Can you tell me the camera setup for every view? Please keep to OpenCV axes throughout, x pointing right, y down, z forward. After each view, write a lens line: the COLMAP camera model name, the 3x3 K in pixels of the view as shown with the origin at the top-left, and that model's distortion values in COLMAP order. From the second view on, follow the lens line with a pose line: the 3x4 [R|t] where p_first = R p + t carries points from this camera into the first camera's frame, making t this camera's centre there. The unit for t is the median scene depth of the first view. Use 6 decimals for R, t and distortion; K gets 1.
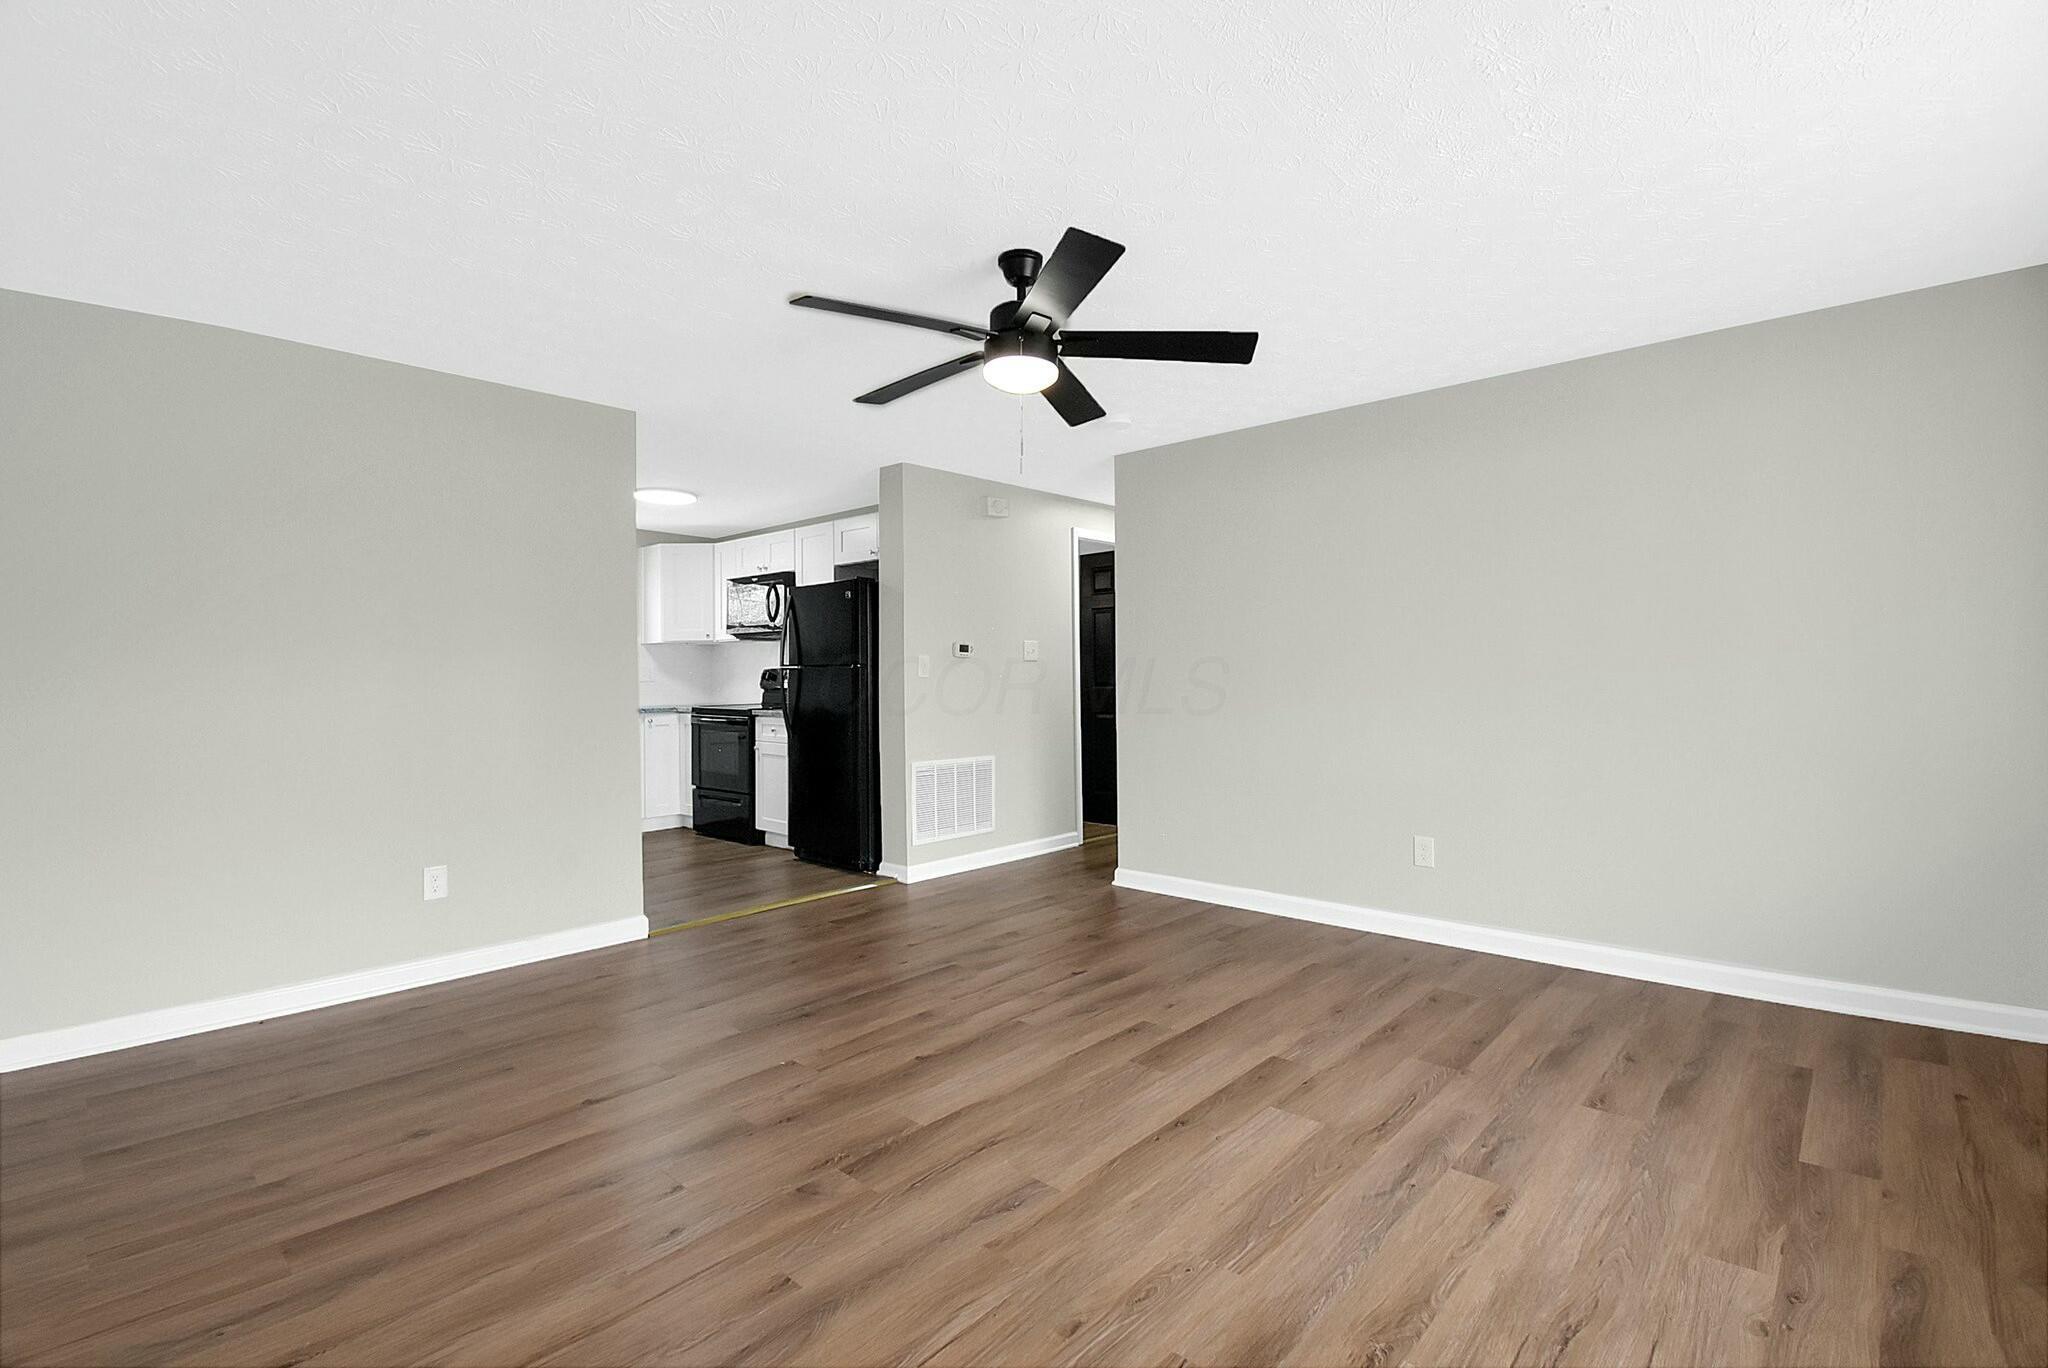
lens RADIAL K [[919.3, 0, 1008.7], [0, 919.3, 675.8], [0, 0, 1]] dist [0.000135, -0.018054]
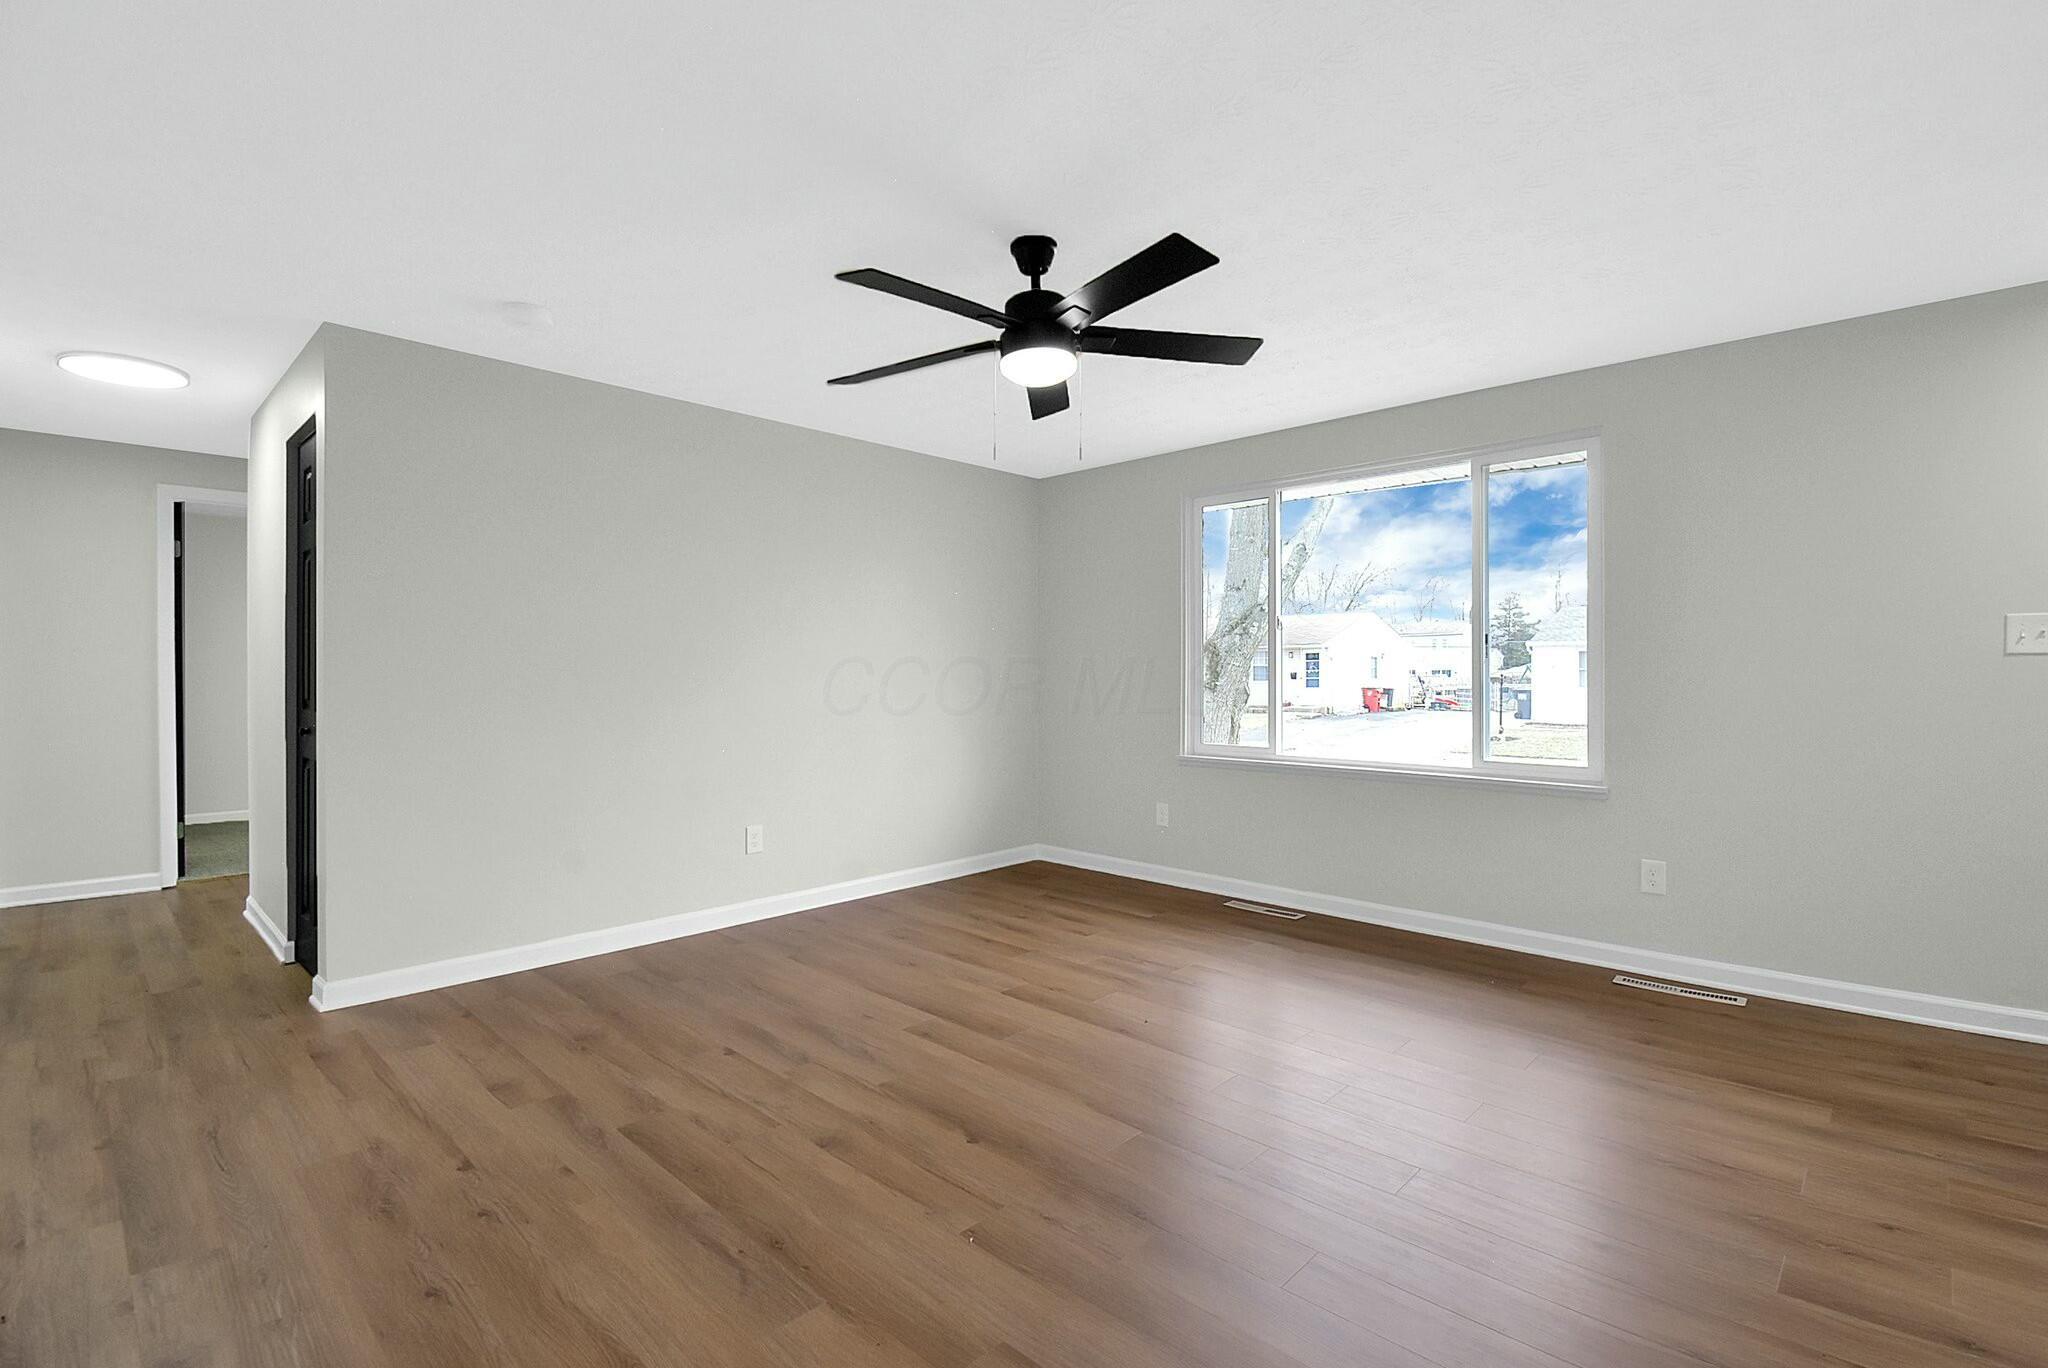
lens RADIAL K [[919.3, 0, 1008.7], [0, 919.3, 675.8], [0, 0, 1]] dist [0.000135, -0.018054]
pose [[0.043235, 0.007056, 0.999040, -0.851956], [0.006855, 0.999949, -0.007360, 0.006923], [-0.999041, 0.007167, 0.043185, 0.864767]]
